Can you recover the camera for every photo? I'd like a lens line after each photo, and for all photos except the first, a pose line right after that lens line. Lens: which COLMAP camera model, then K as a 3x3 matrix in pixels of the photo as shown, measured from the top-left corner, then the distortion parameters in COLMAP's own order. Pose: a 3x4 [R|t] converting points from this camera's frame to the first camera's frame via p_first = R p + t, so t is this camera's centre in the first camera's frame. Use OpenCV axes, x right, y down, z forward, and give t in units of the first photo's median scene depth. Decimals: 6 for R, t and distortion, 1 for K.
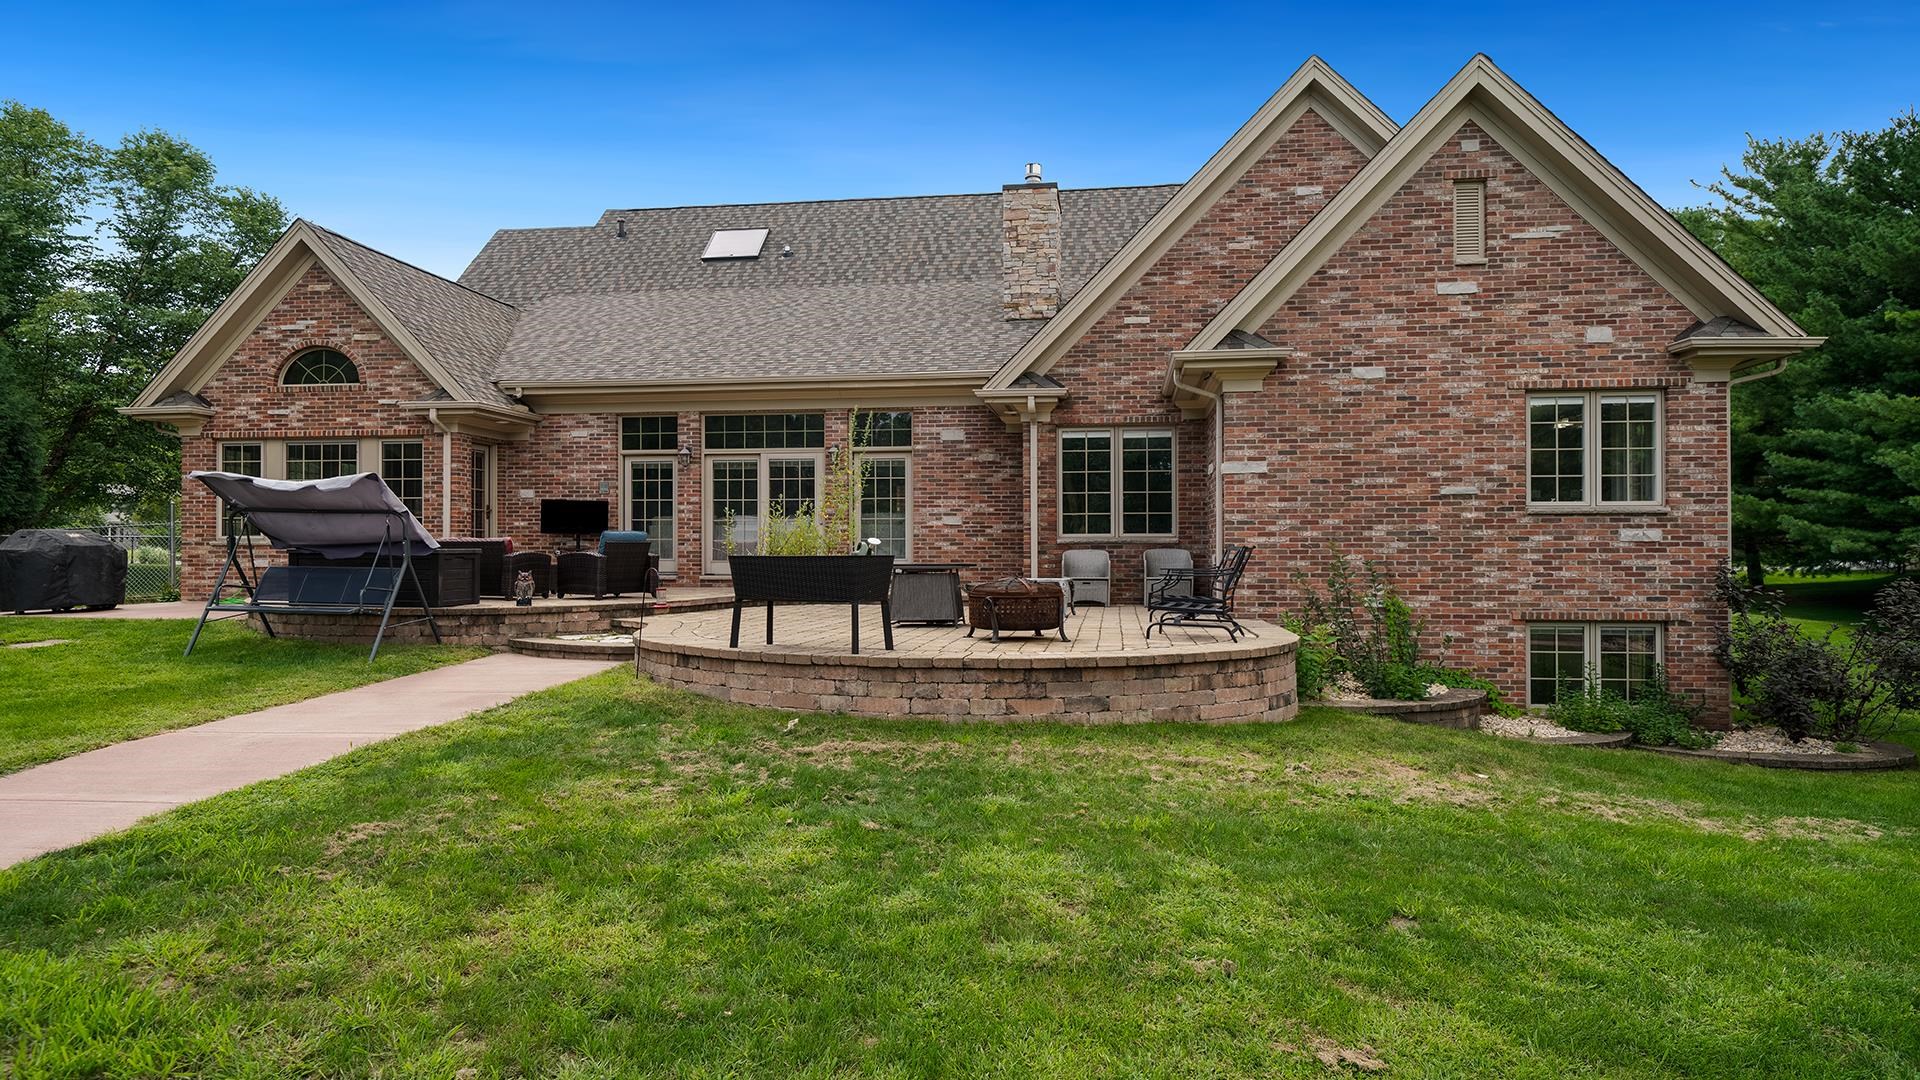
lens RADIAL K [[1130.3, 0, 960.0], [0, 1130.3, 541.4], [0, 0, 1]] dist [0.000917, -0.000695]
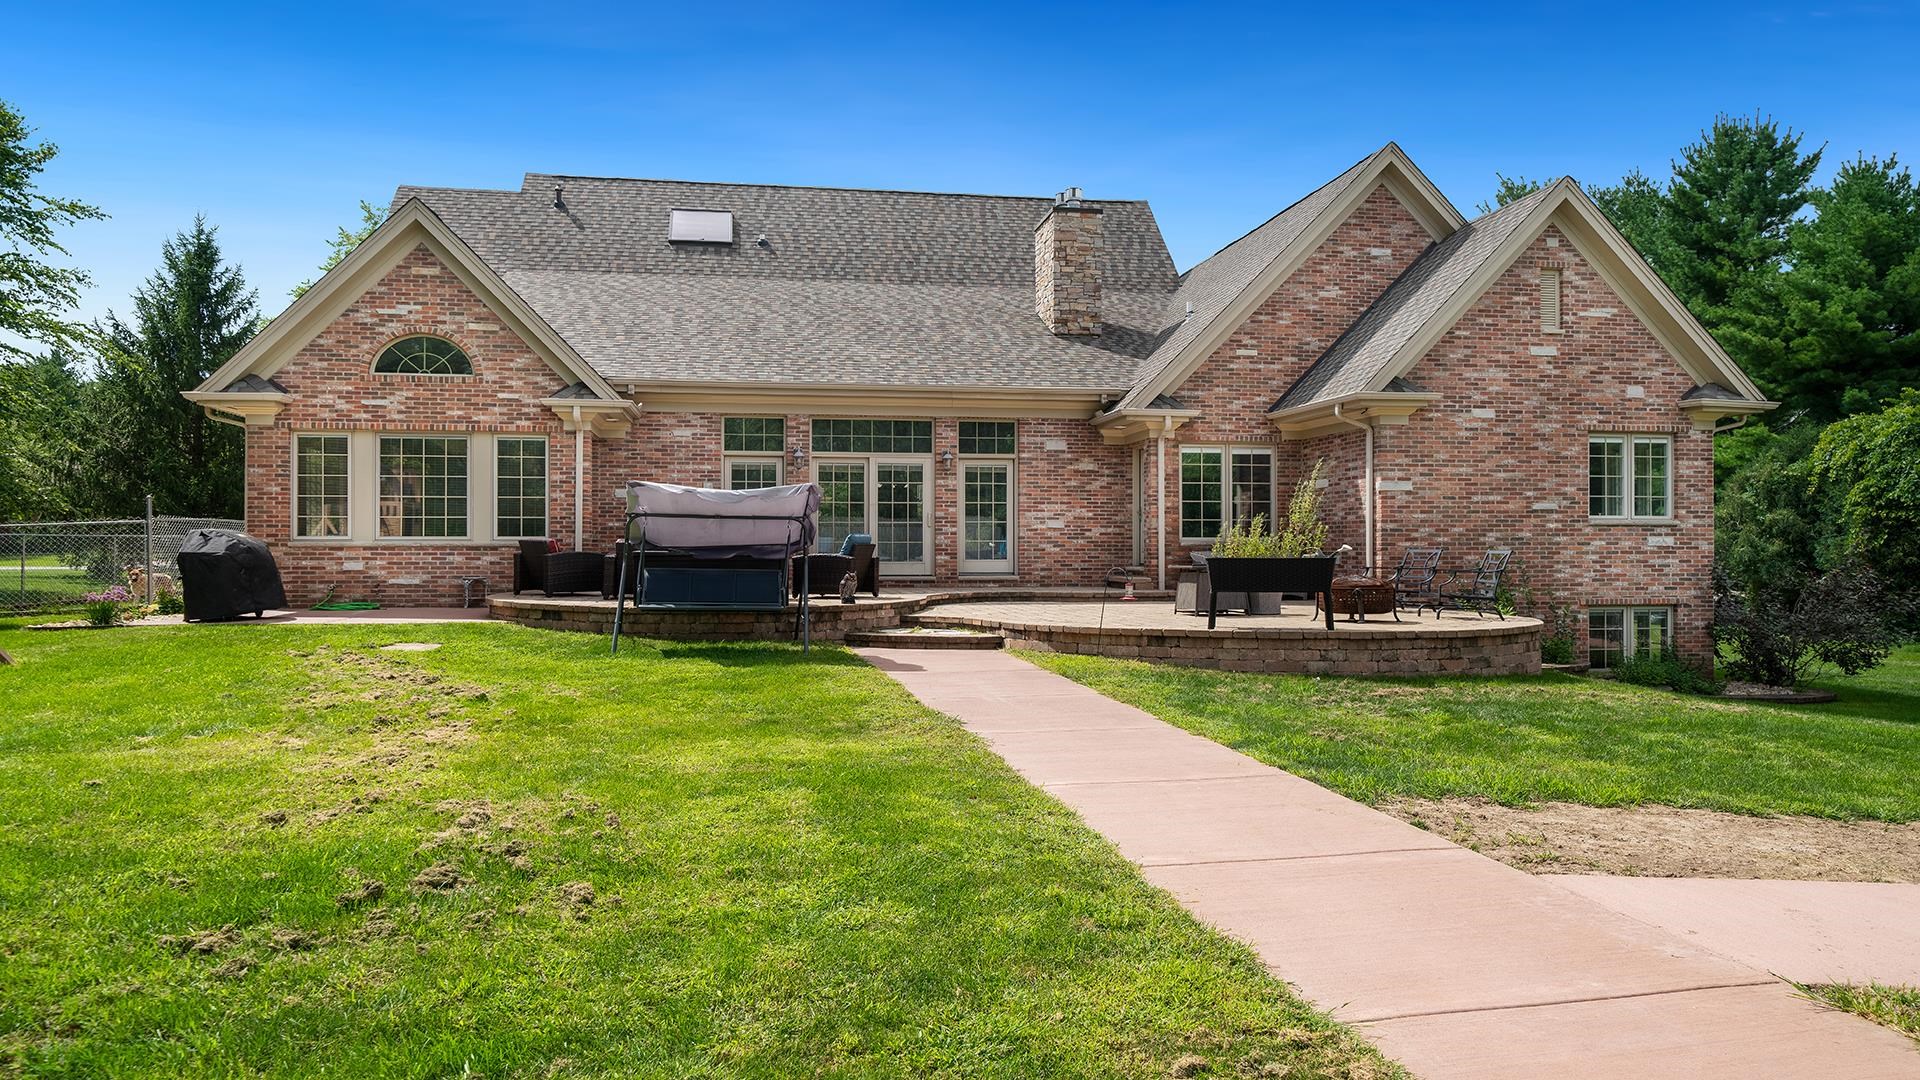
lens RADIAL K [[1327.1, 0, 961.1], [0, 1327.1, 542.6], [0, 0, 1]] dist [-0.000645, -0.007421]
pose [[0.952633, 0.001933, 0.304116, -0.536595], [-0.003045, 0.999990, 0.003183, -0.005013], [-0.304107, -0.003959, 0.952630, -0.204607]]
